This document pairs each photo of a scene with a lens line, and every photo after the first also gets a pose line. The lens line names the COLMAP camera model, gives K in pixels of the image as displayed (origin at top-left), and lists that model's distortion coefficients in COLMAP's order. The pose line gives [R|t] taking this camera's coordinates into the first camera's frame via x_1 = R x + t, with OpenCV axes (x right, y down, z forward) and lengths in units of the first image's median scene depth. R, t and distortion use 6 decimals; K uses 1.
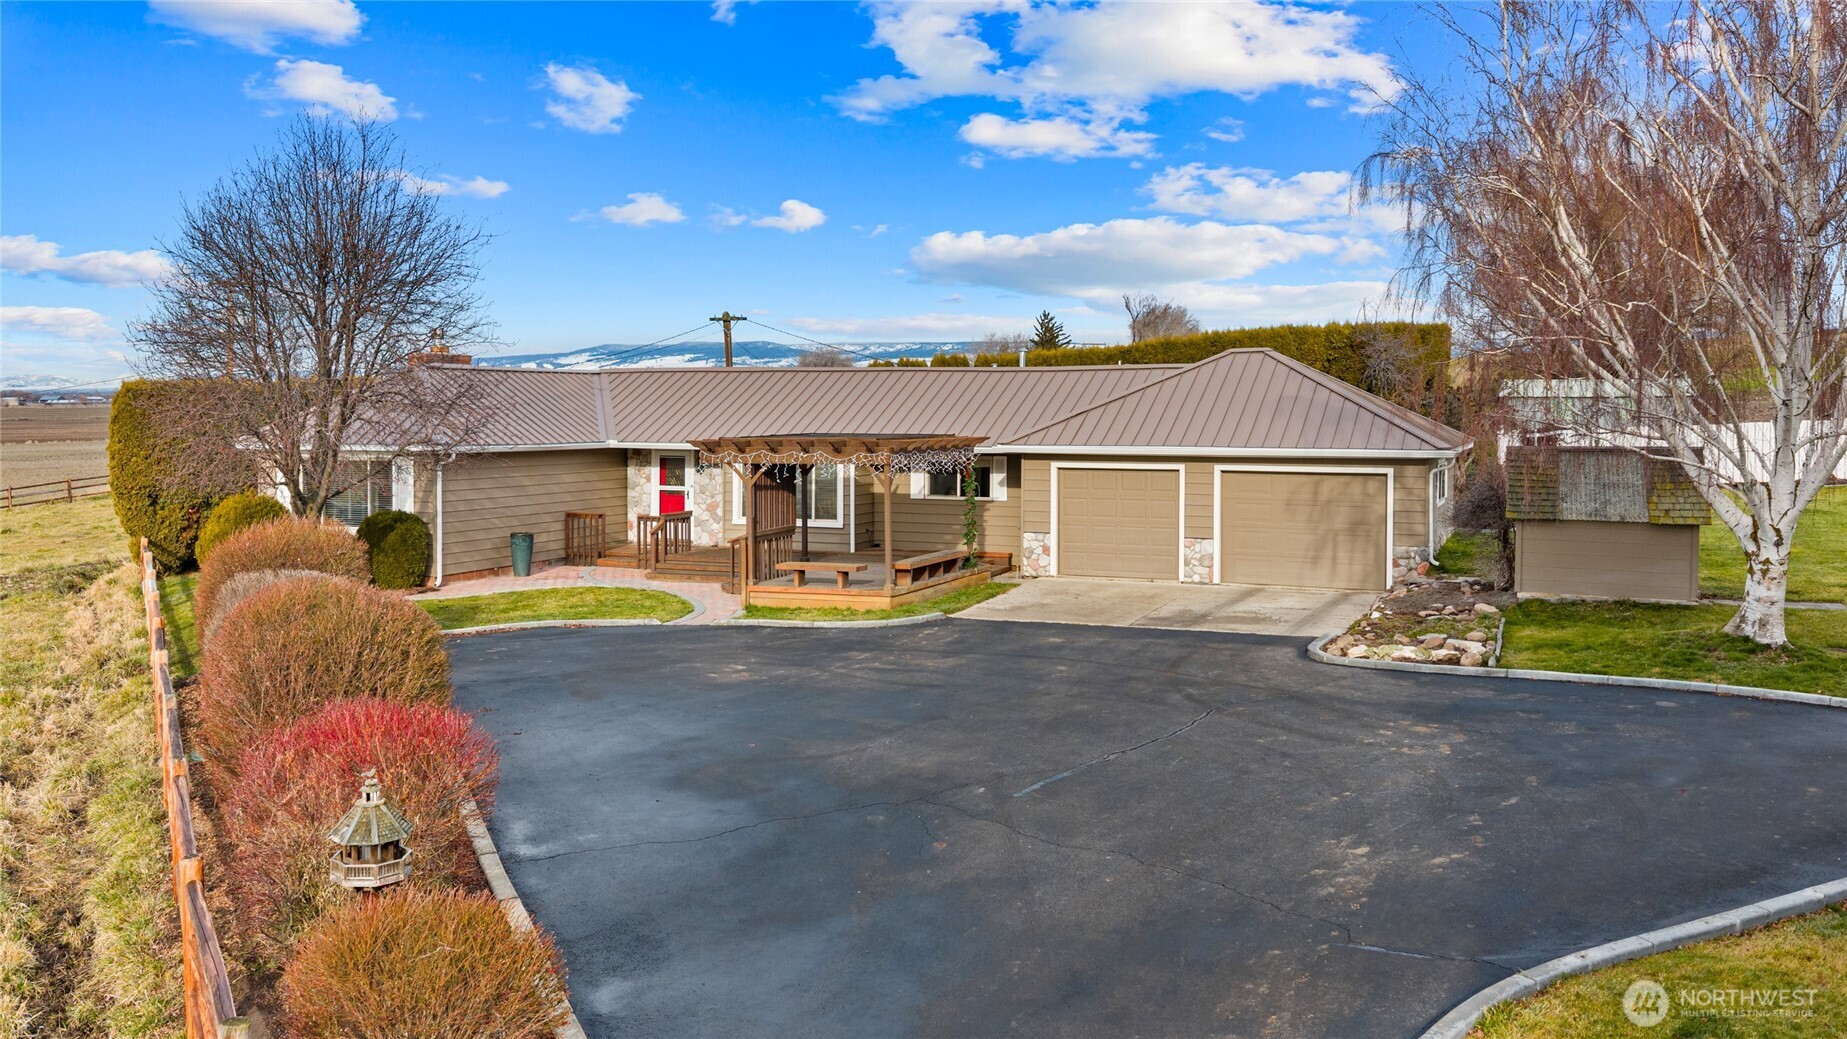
lens RADIAL K [[1310.4, 0, 923.5], [0, 1310.4, 519.5], [0, 0, 1]] dist [0.047574, -0.087071]
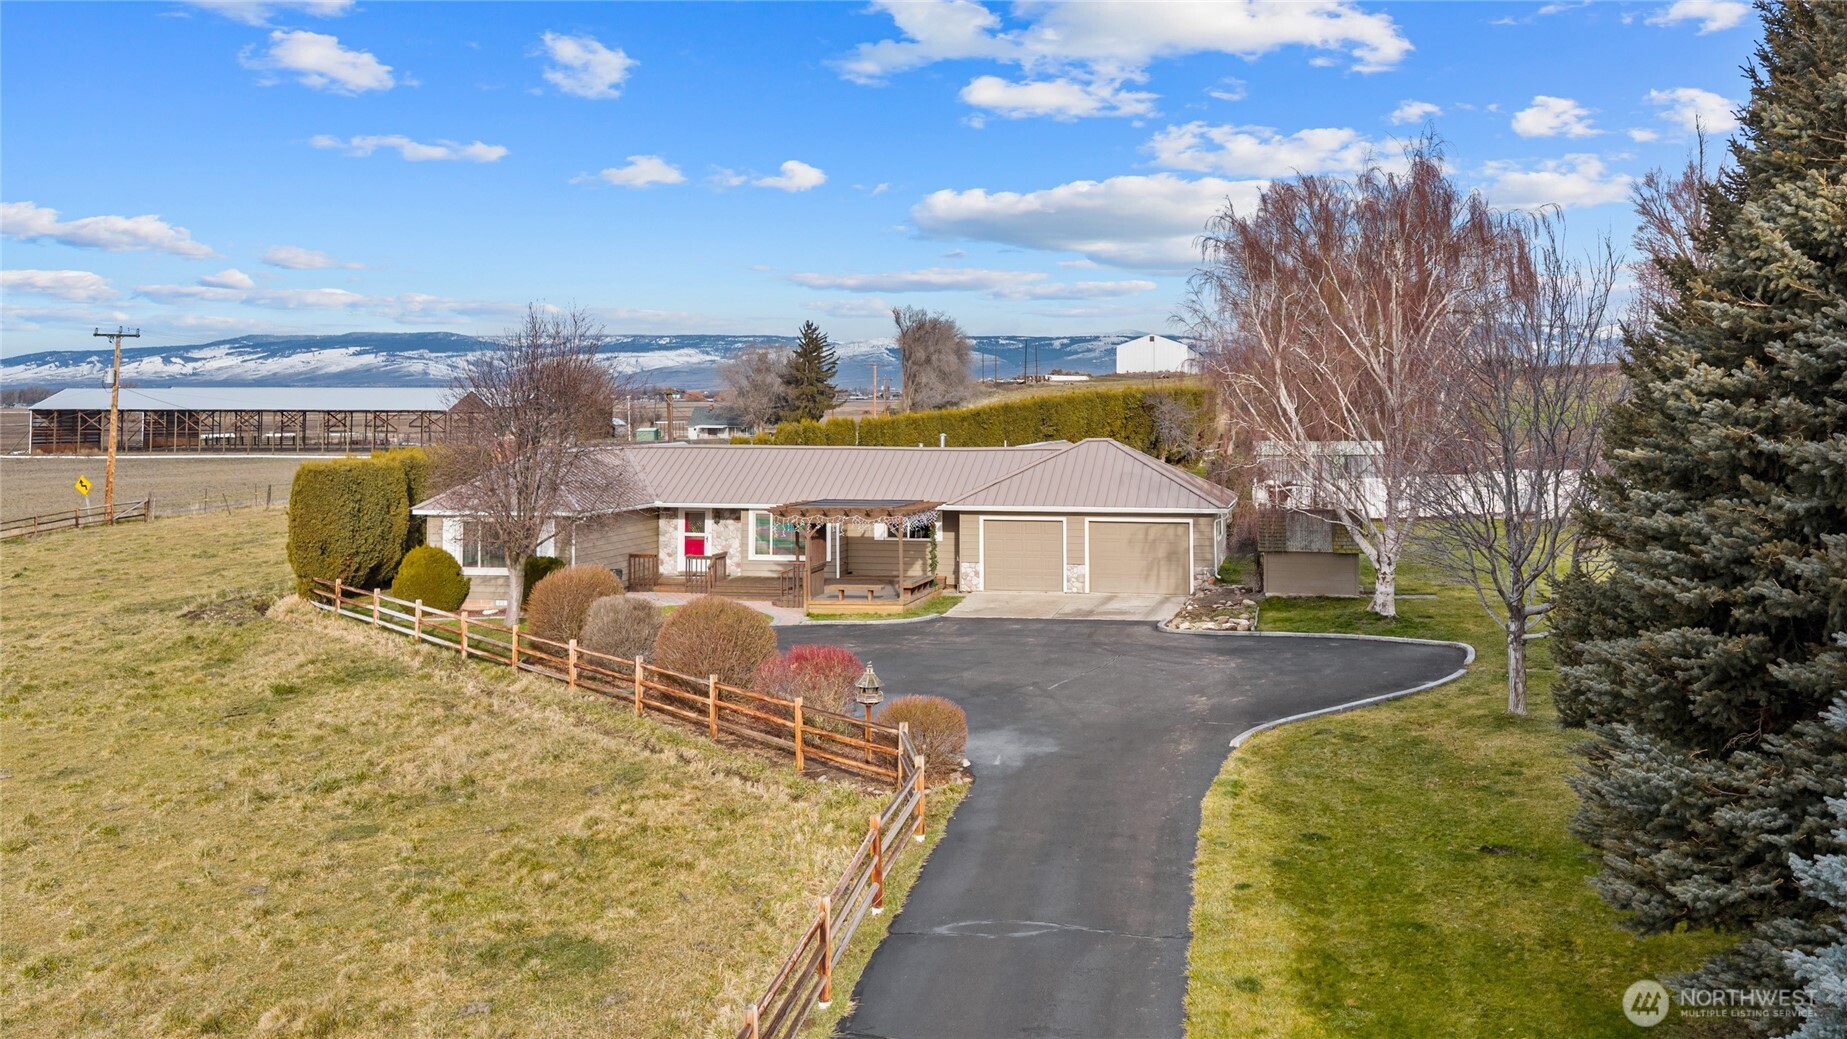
lens RADIAL K [[1310.4, 0, 923.5], [0, 1310.4, 519.5], [0, 0, 1]] dist [0.047574, -0.087071]
pose [[0.986394, -0.014318, 0.163776, -0.264685], [0.016806, 0.999763, -0.013817, -0.024264], [-0.163540, 0.016382, 0.986401, -0.609144]]
